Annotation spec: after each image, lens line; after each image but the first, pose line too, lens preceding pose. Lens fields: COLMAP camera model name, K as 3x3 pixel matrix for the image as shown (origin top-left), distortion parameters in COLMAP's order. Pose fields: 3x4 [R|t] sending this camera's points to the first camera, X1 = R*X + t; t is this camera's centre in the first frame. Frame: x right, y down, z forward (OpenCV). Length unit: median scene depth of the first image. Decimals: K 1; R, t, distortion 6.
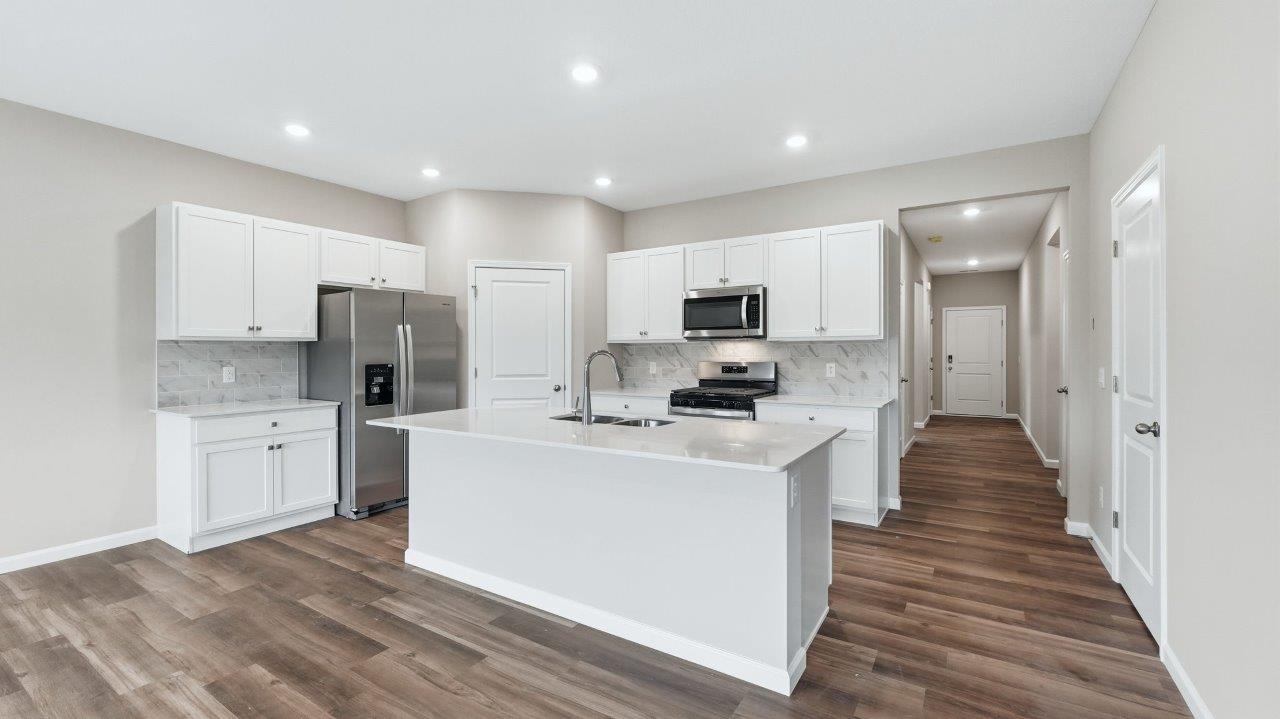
lens RADIAL K [[533.0, 0, 638.5], [0, 533.0, 352.9], [0, 0, 1]] dist [-0.003057, 0.000176]
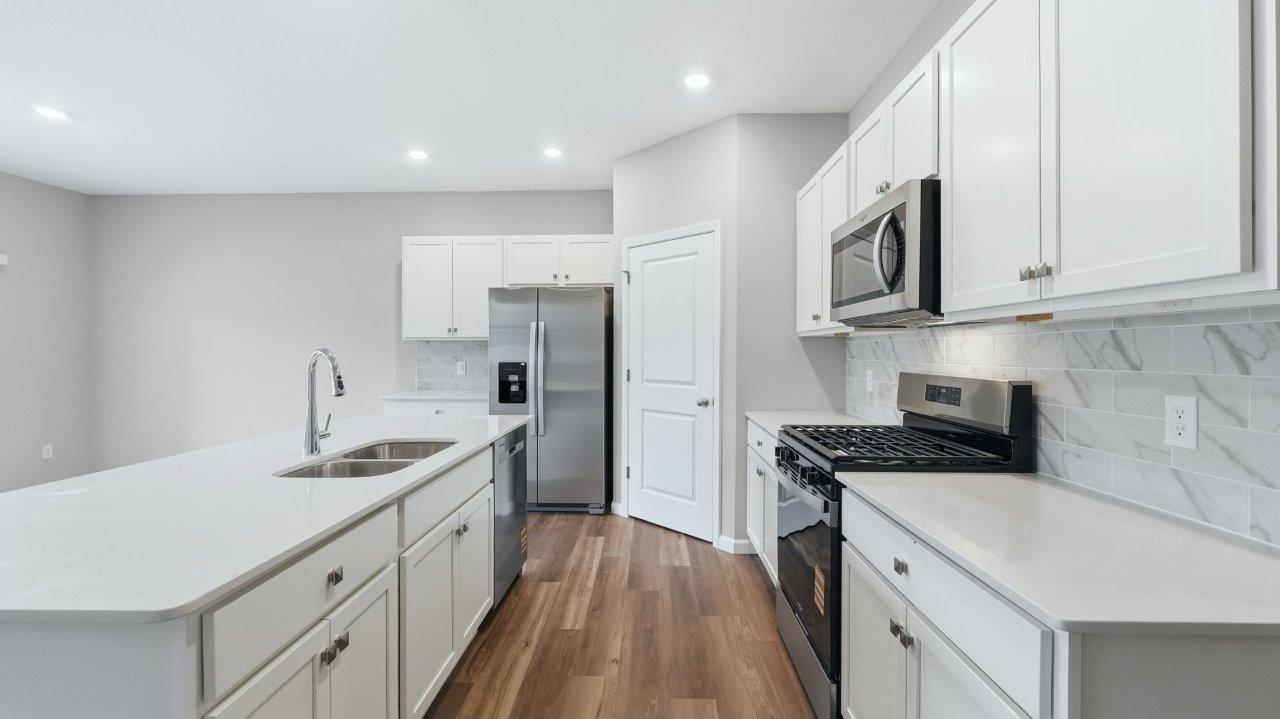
lens RADIAL K [[538.3, 0, 640.0], [0, 538.3, 350.5], [0, 0, 1]] dist [-0.000409, -0.000109]
pose [[0.515691, 0.003647, -0.856767, 0.483859], [-0.003595, 0.999991, 0.002092, -0.003559], [0.856767, 0.002001, 0.515699, 0.669114]]
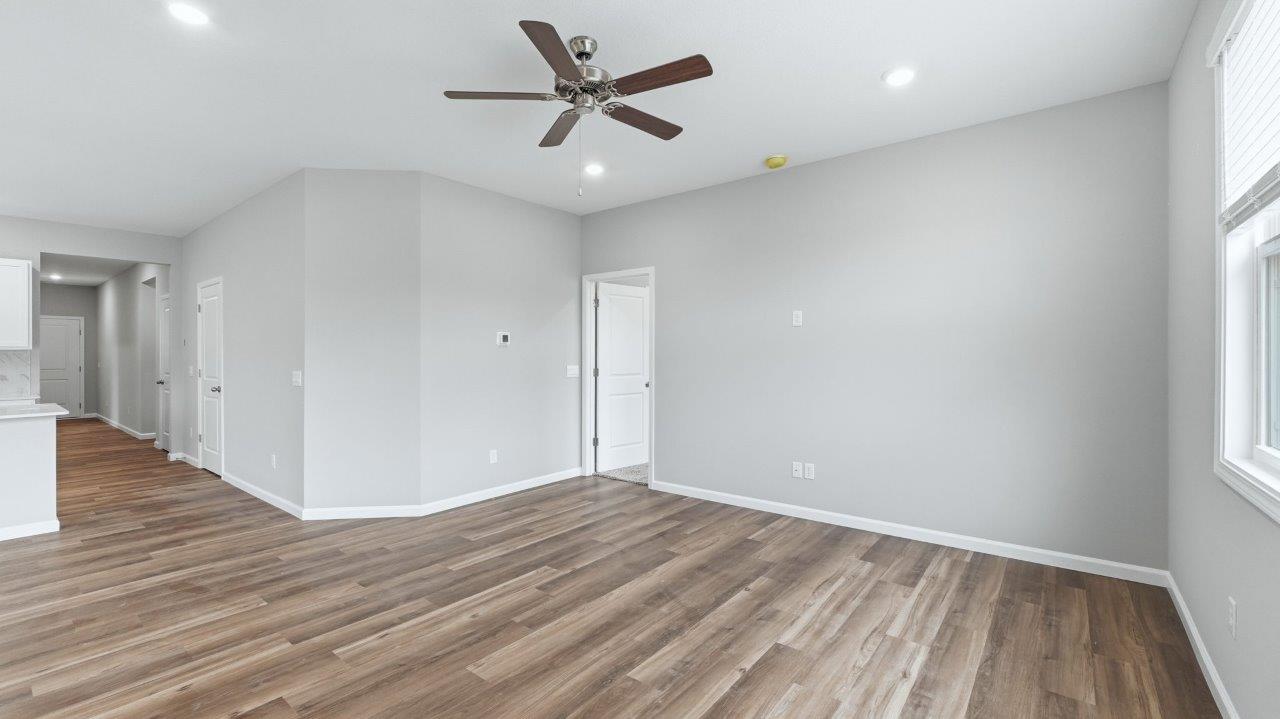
lens RADIAL K [[534.5, 0, 638.6], [0, 534.5, 352.6], [0, 0, 1]] dist [-0.005297, -0.000152]
pose [[0.107584, 0.006690, 0.994174, -0.677567], [0.006628, 0.999950, -0.007446, 0.004373], [-0.994174, 0.007390, 0.107534, -0.636902]]
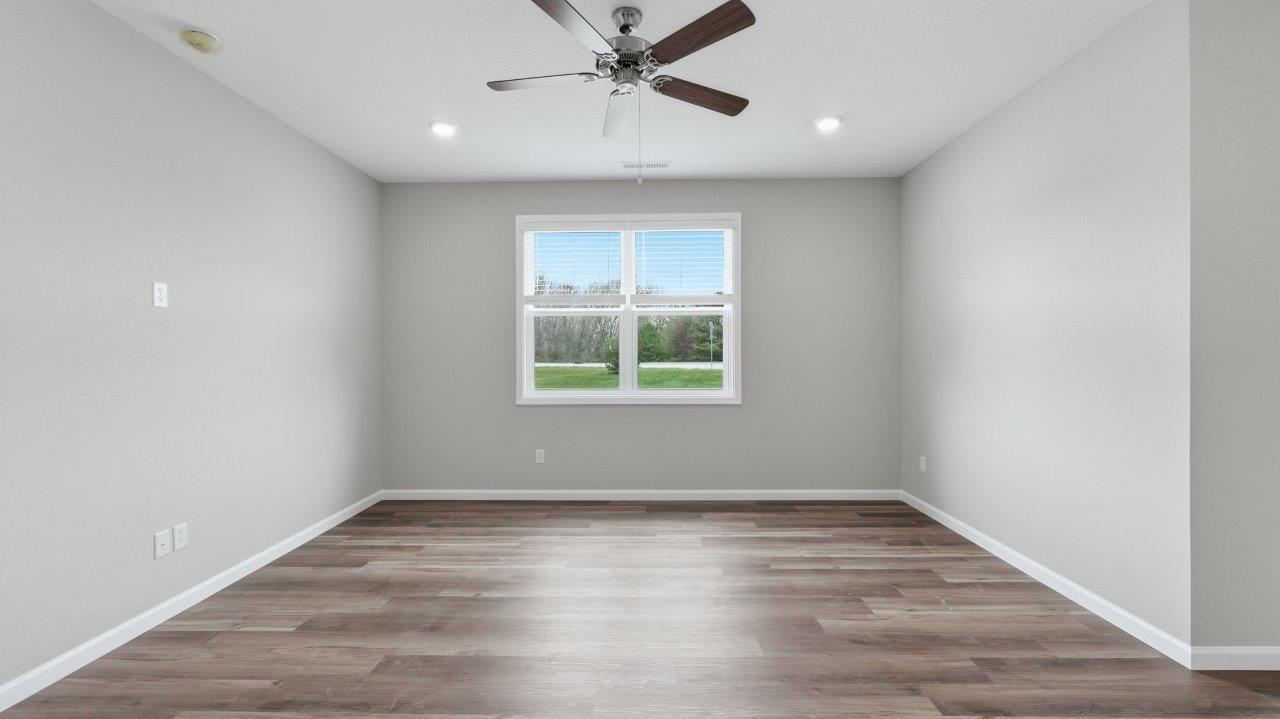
lens RADIAL K [[533.1, 0, 638.4], [0, 533.1, 356.0], [0, 0, 1]] dist [-0.003565, -0.000056]
pose [[-0.855081, 0.009377, -0.518409, 0.184968], [0.005090, 0.999940, 0.009691, 0.001521], [0.518469, 0.005648, -0.855078, -0.035289]]
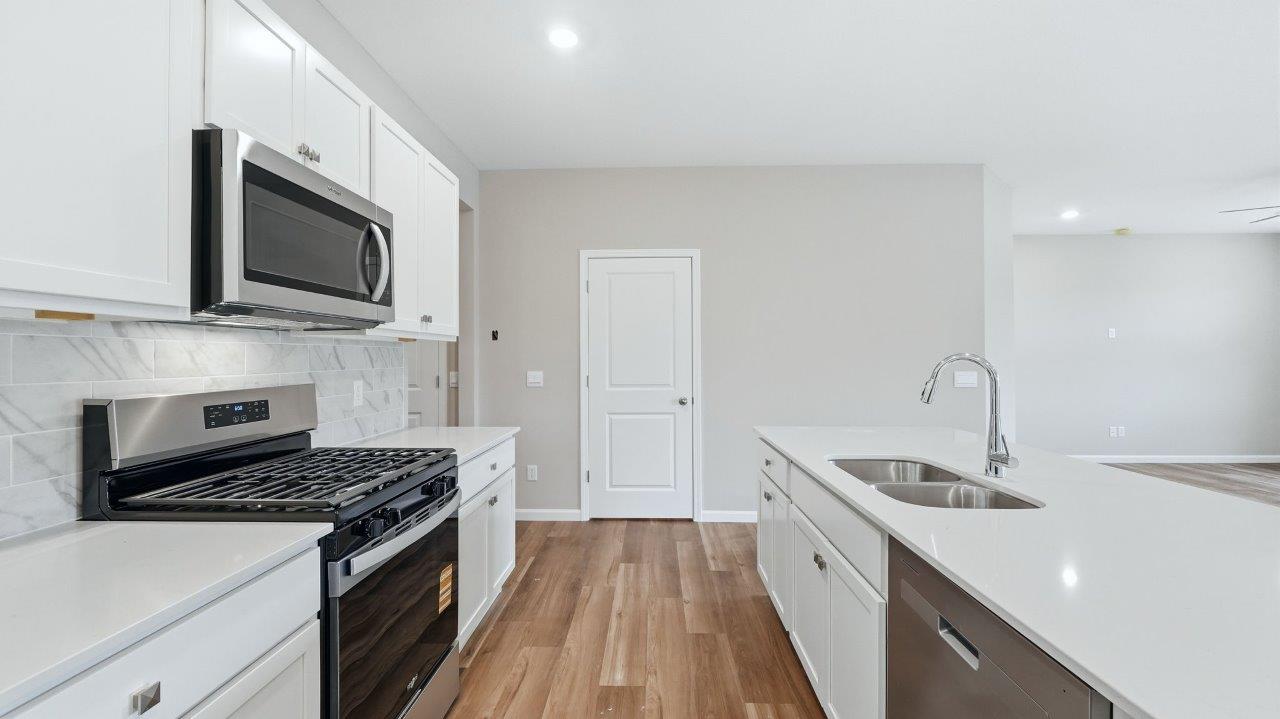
lens RADIAL K [[534.5, 0, 638.6], [0, 534.5, 352.6], [0, 0, 1]] dist [-0.005297, -0.000152]
pose [[-0.511336, 0.013147, 0.859280, -0.276211], [0.007268, 0.999913, -0.010974, -0.001486], [-0.859350, 0.000634, -0.511388, 1.103439]]
